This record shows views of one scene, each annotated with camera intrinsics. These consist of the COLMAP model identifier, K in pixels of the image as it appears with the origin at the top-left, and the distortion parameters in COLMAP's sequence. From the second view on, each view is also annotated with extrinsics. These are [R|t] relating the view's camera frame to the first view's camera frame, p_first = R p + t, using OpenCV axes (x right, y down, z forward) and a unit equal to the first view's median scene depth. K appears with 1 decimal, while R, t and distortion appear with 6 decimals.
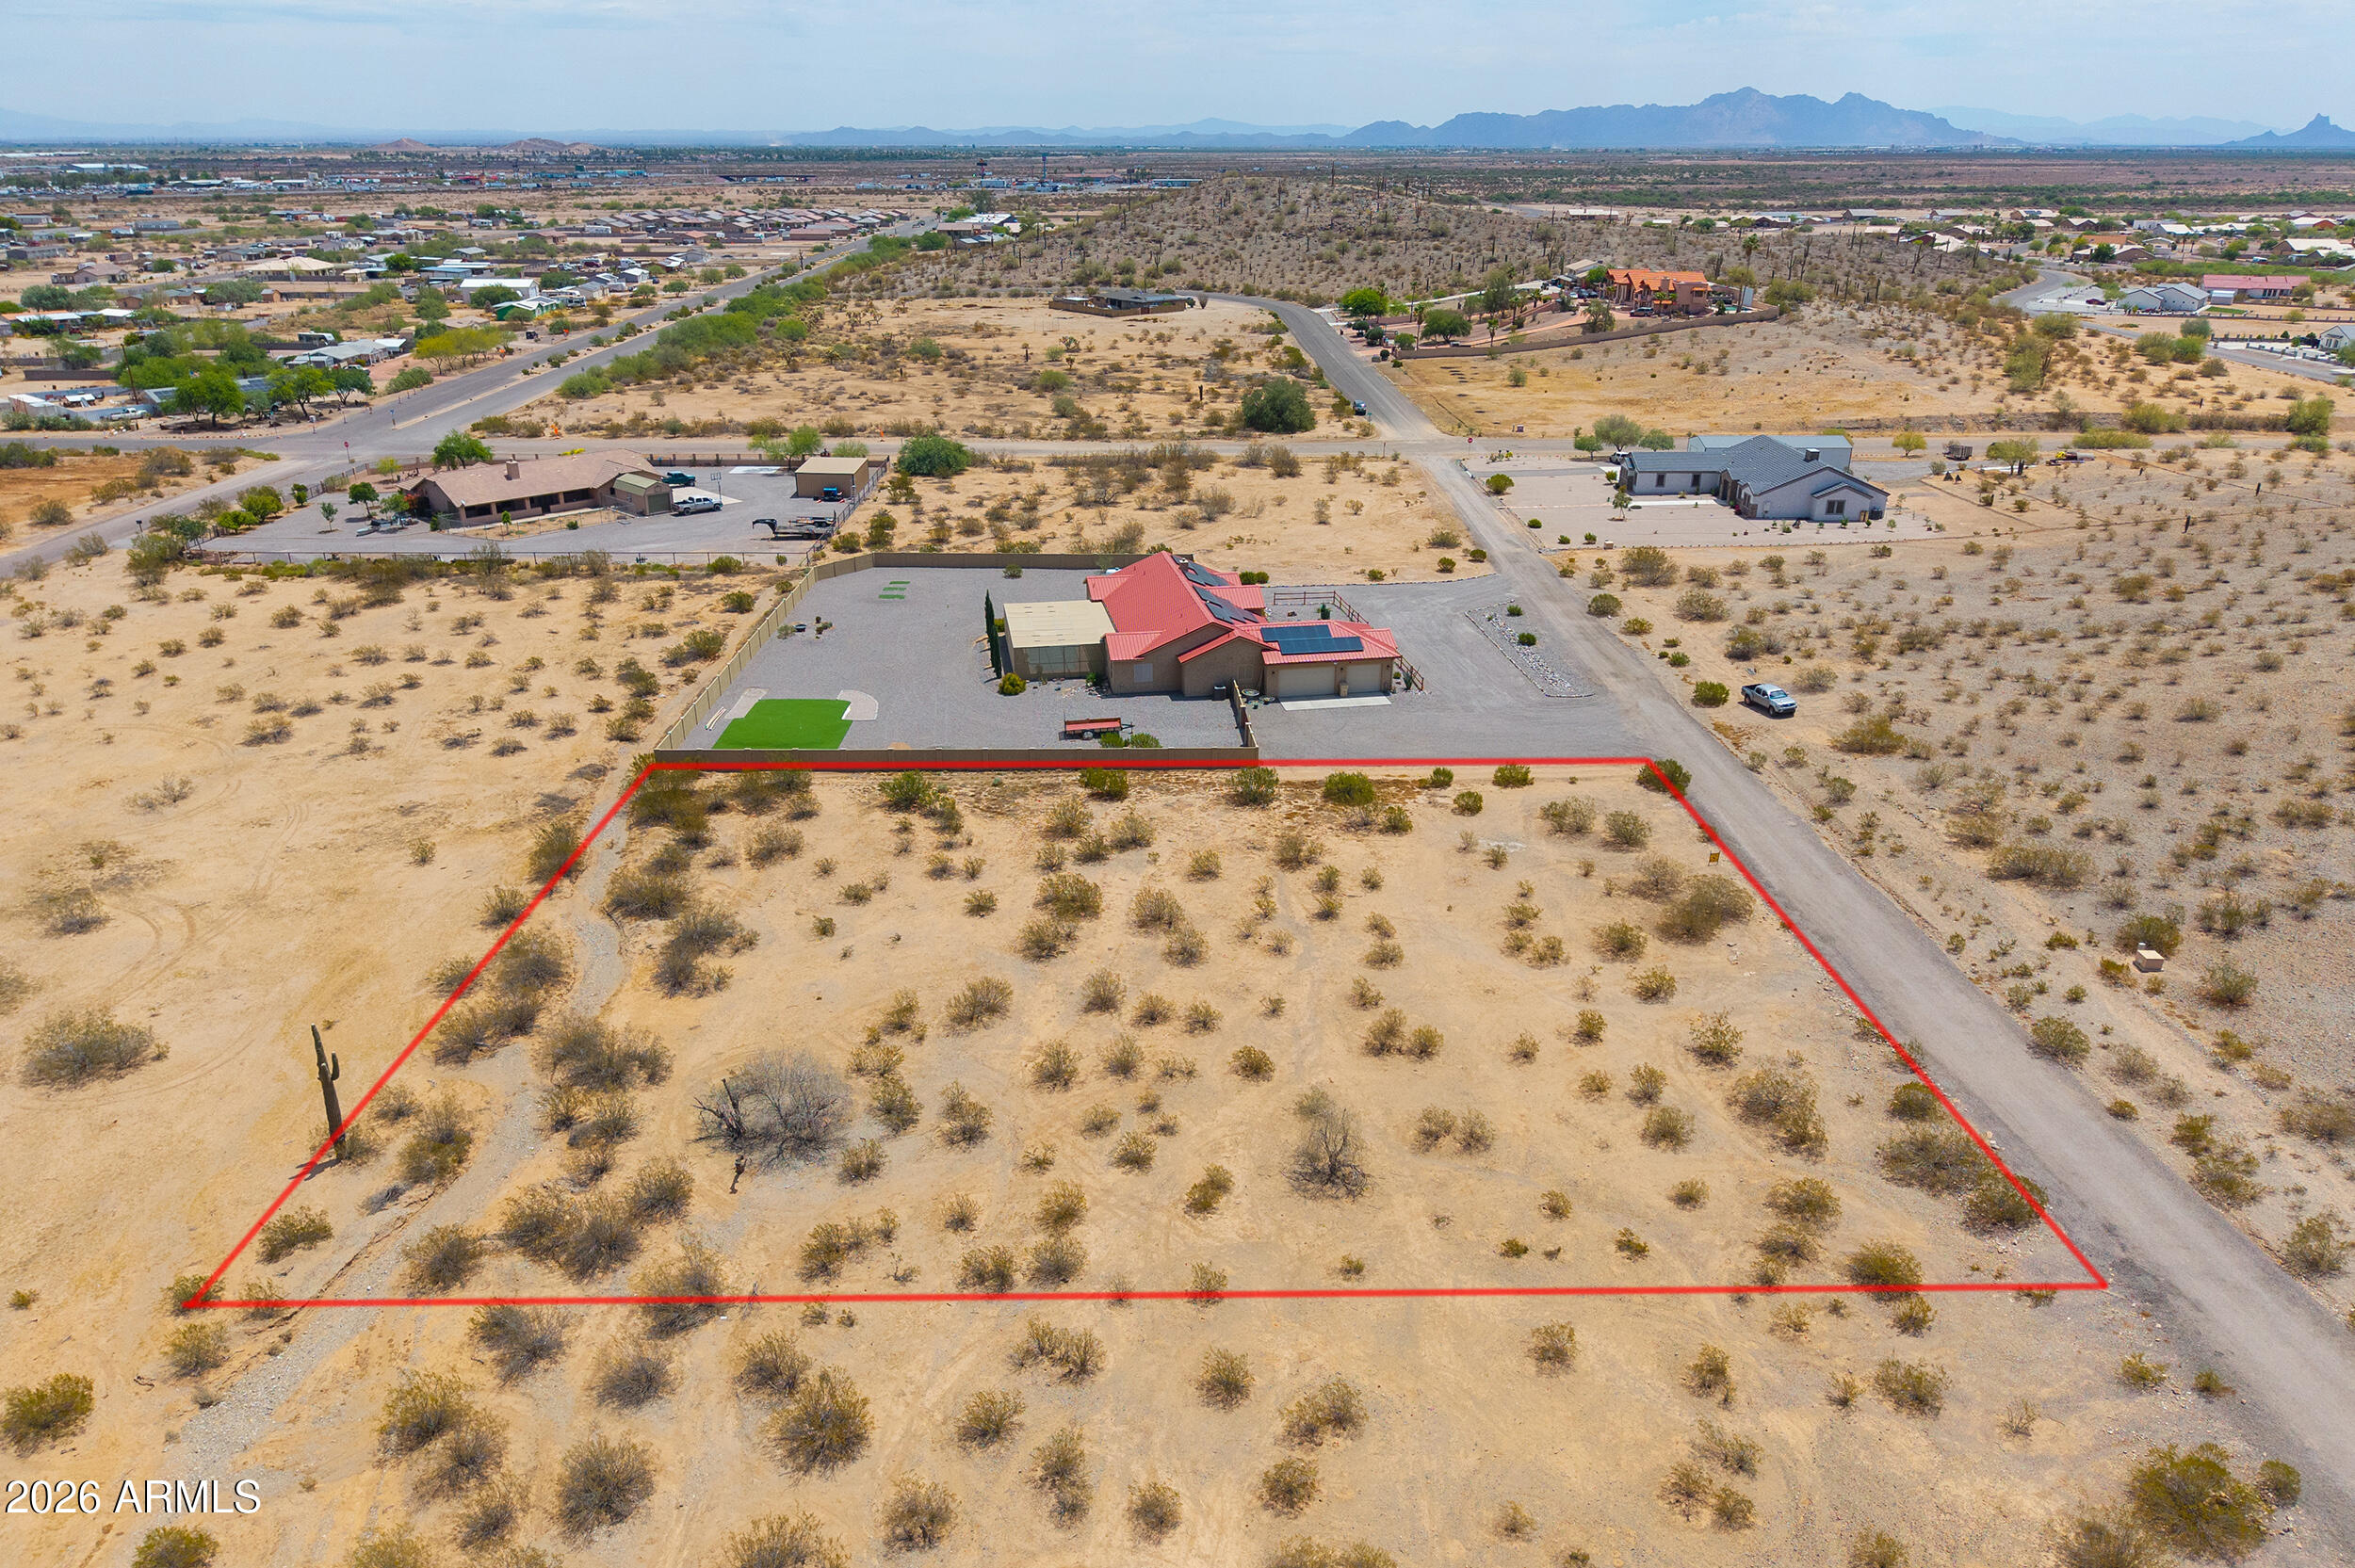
lens RADIAL K [[1578.2, 0, 1183.9], [0, 1578.2, 781.8], [0, 0, 1]] dist [0.047189, -0.043775]
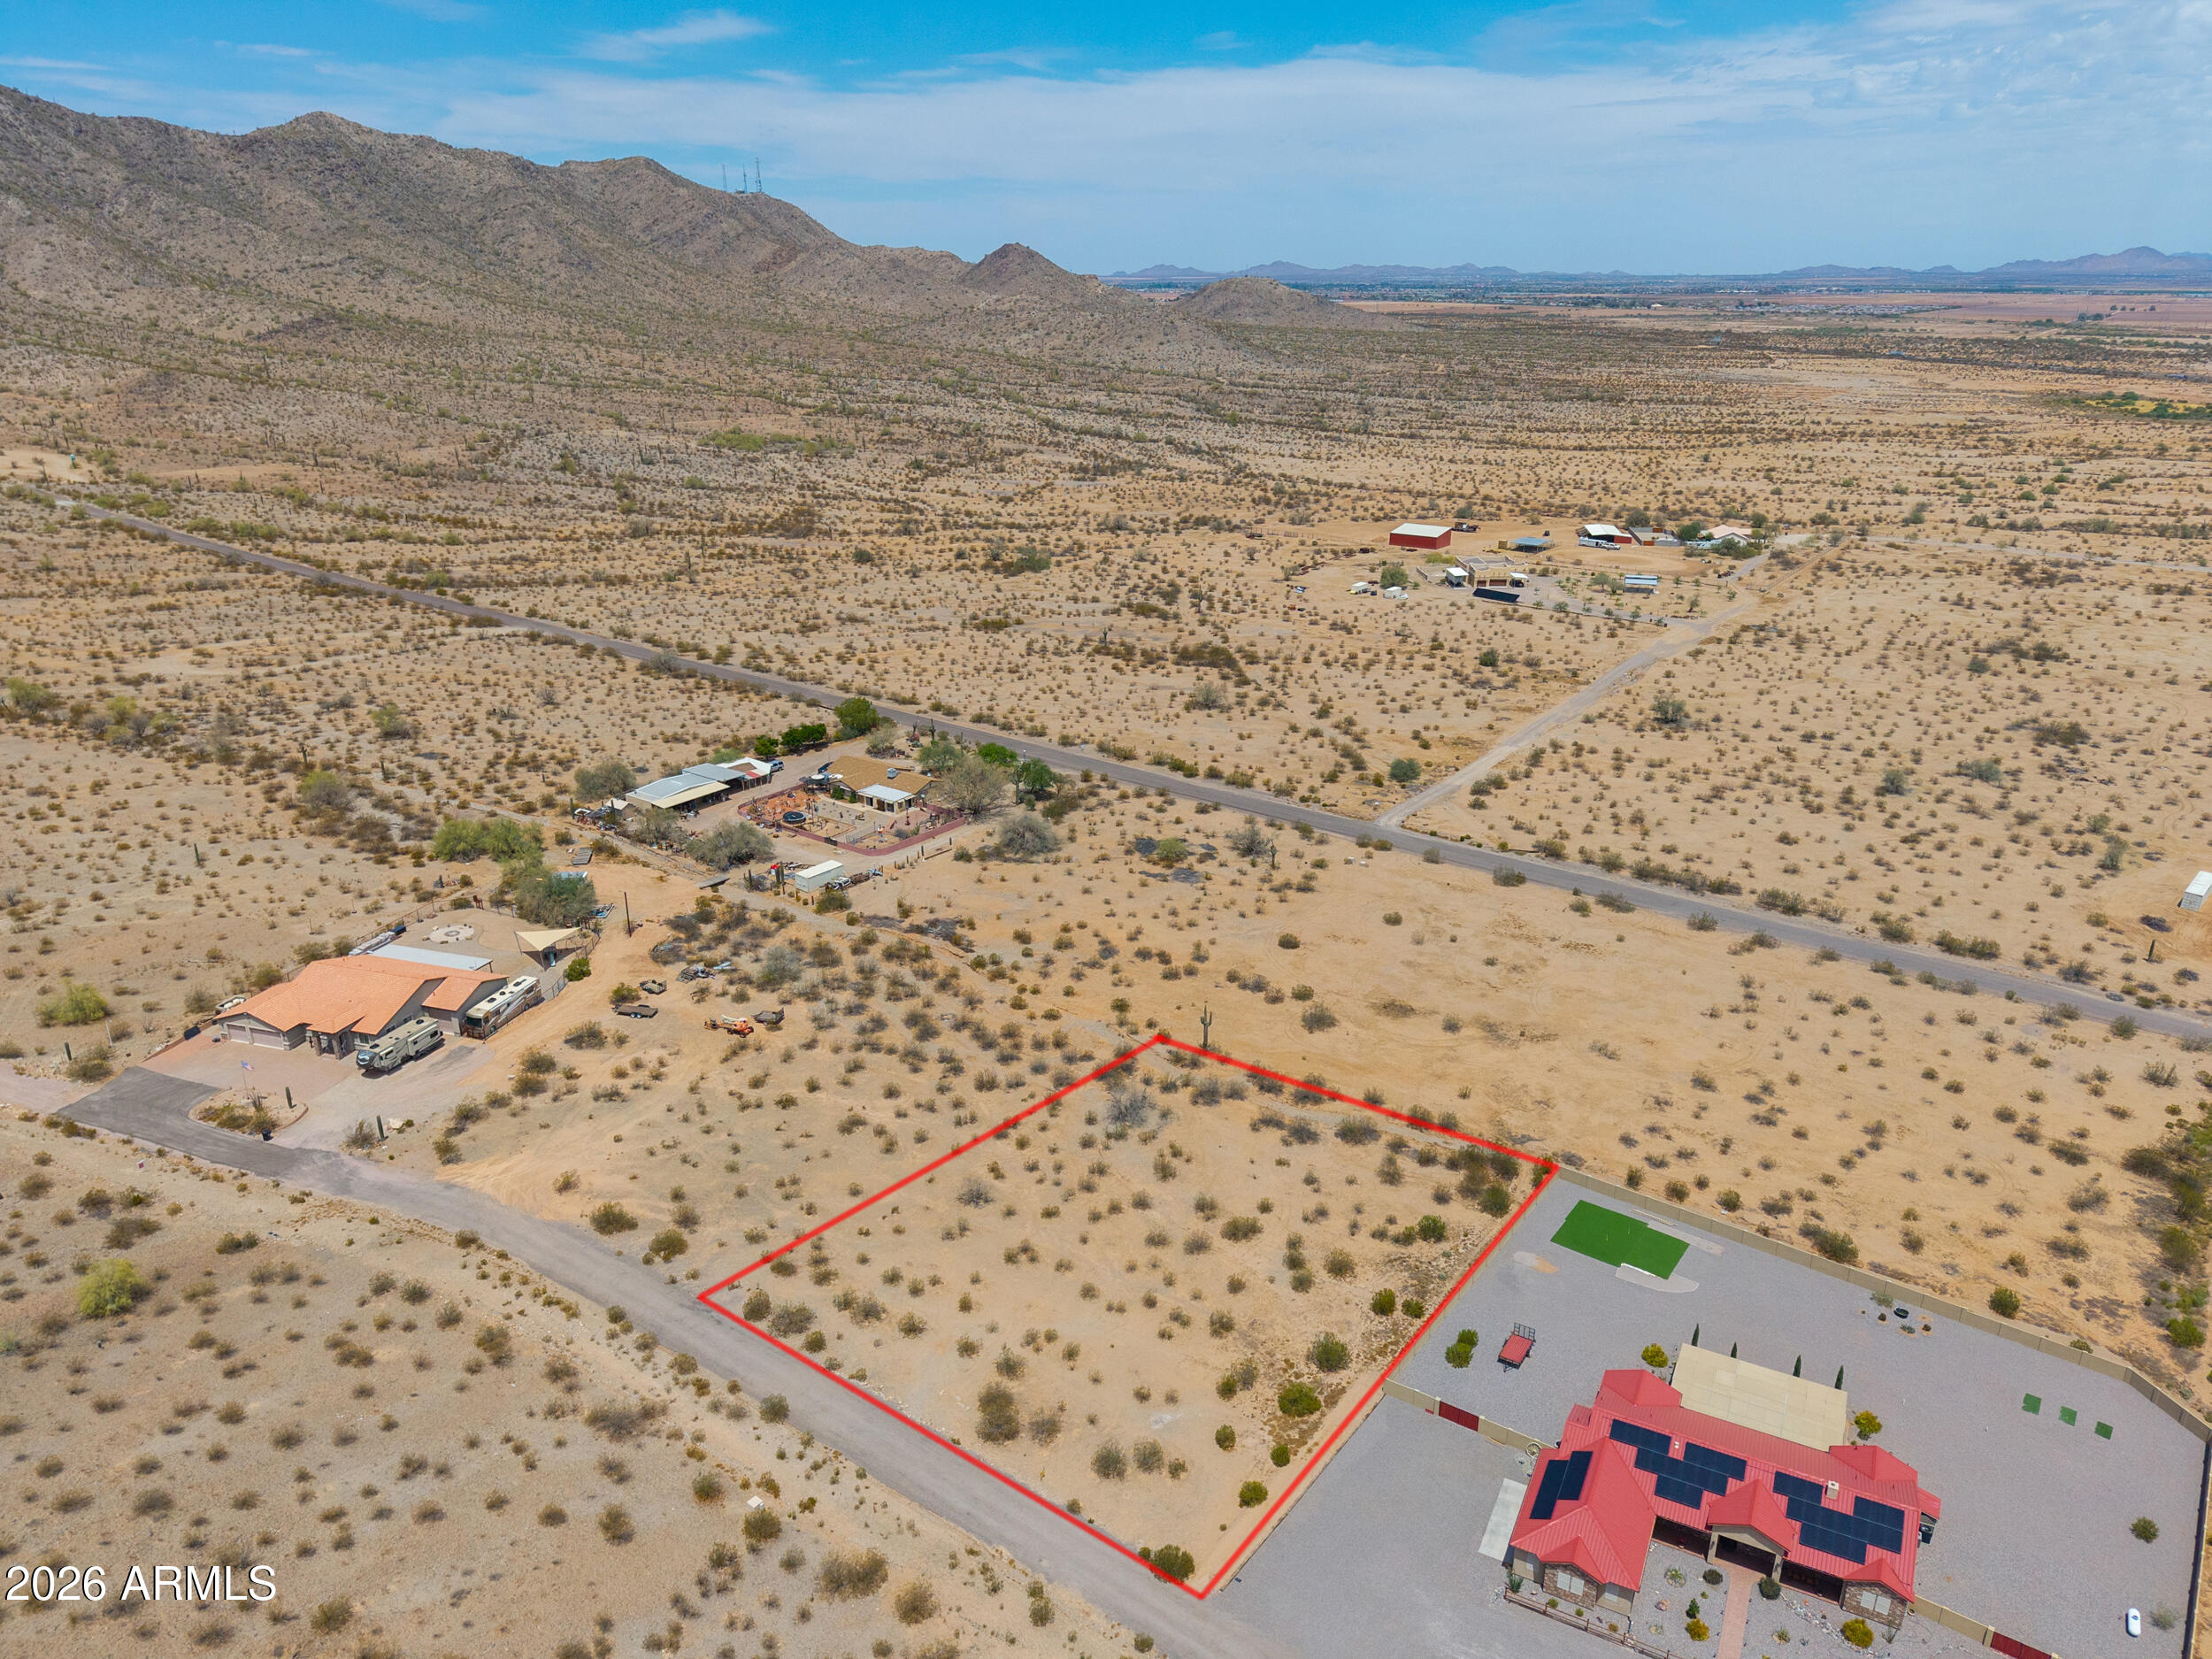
lens RADIAL K [[1478.7, 0, 1111.9], [0, 1478.7, 832.7], [0, 0, 1]] dist [0.026308, -0.023564]
pose [[-0.607407, 0.275407, -0.745123, 1.157580], [-0.301678, 0.787741, 0.537080, -1.149928], [0.734879, 0.551013, -0.395395, 1.316048]]
